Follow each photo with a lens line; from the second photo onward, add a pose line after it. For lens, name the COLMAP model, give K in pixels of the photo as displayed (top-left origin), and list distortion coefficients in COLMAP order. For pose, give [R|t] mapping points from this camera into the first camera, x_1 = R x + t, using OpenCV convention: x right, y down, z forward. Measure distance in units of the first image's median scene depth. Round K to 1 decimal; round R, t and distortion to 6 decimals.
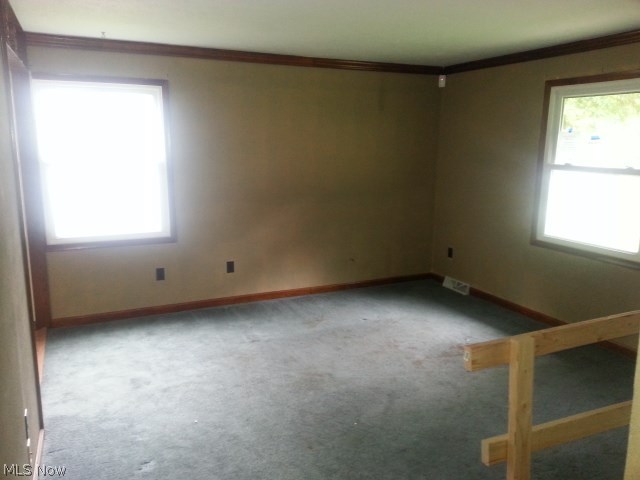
lens RADIAL K [[534.5, 0, 320.5], [0, 534.5, 240.7], [0, 0, 1]] dist [0.057580, -0.010500]
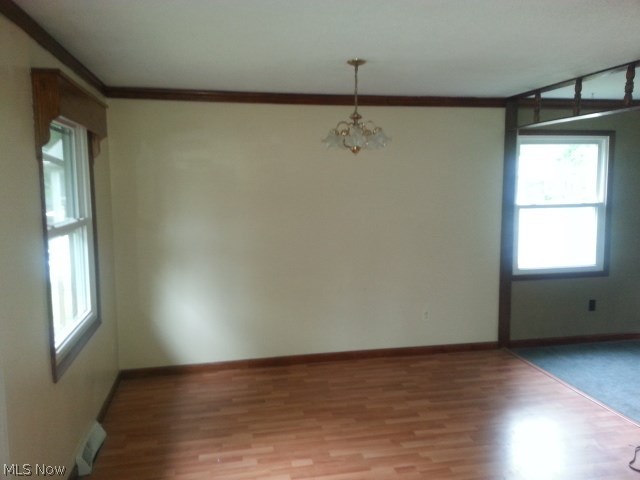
lens RADIAL K [[534.5, 0, 319.6], [0, 534.5, 238.3], [0, 0, 1]] dist [0.057580, -0.010500]
pose [[0.974540, 0.005588, -0.224144, -0.618971], [-0.027307, 0.995205, -0.093917, 0.047445], [0.222545, 0.097646, 0.970020, -0.209194]]
